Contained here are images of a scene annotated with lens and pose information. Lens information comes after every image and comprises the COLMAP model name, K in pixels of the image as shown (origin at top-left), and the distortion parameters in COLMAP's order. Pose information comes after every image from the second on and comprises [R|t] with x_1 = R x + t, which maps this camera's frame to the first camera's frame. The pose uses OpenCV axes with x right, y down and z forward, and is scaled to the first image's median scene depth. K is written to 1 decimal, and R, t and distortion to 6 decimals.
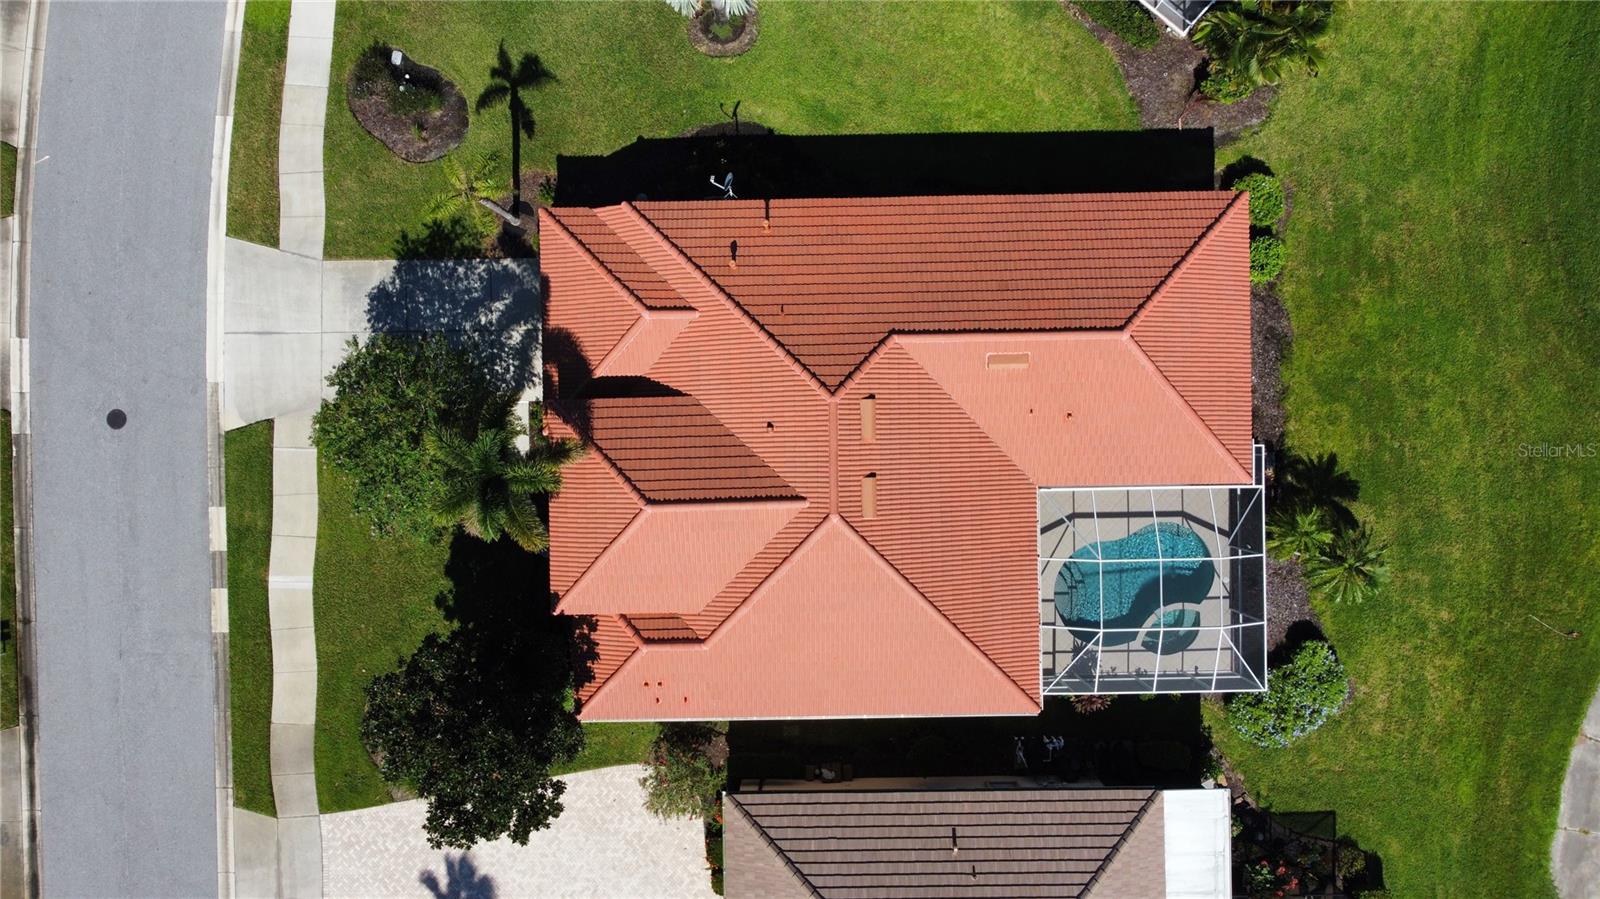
lens RADIAL K [[1224.6, 0, 800.0], [0, 1224.6, 449.5], [0, 0, 1]] dist [-0.002100, -0.003613]
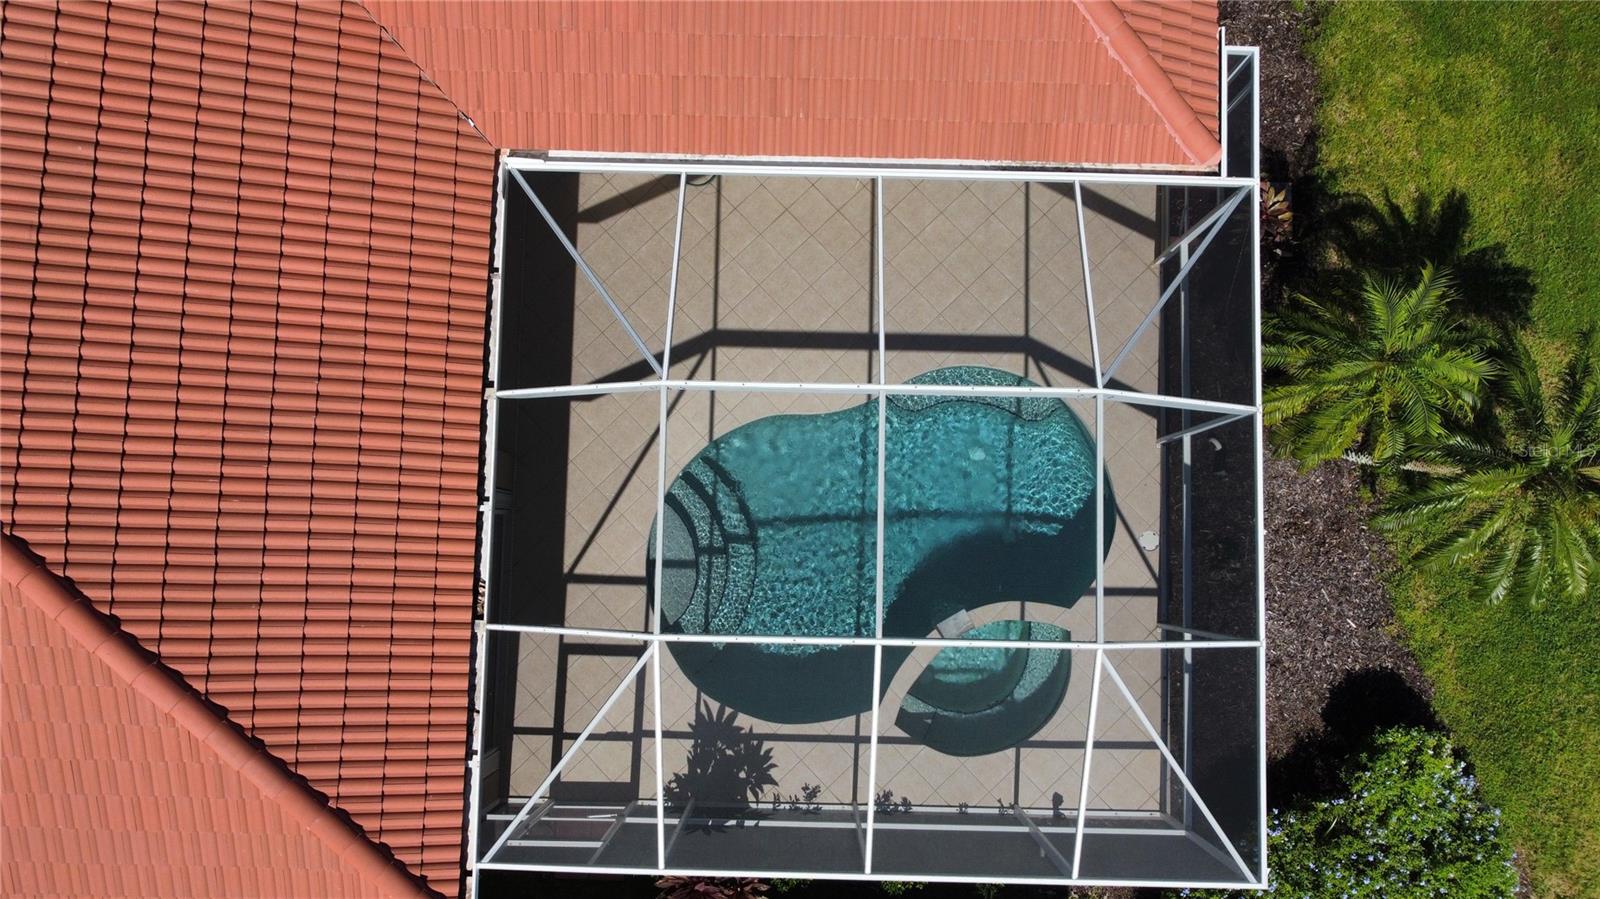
lens RADIAL K [[1215.5, 0, 800.0], [0, 1215.5, 449.5], [0, 0, 1]] dist [0.005407, -0.006283]
pose [[0.999204, 0.039419, -0.006139, 0.251963], [-0.039837, 0.994109, -0.100796, 0.119723], [0.002130, 0.100960, 0.994888, 0.659435]]
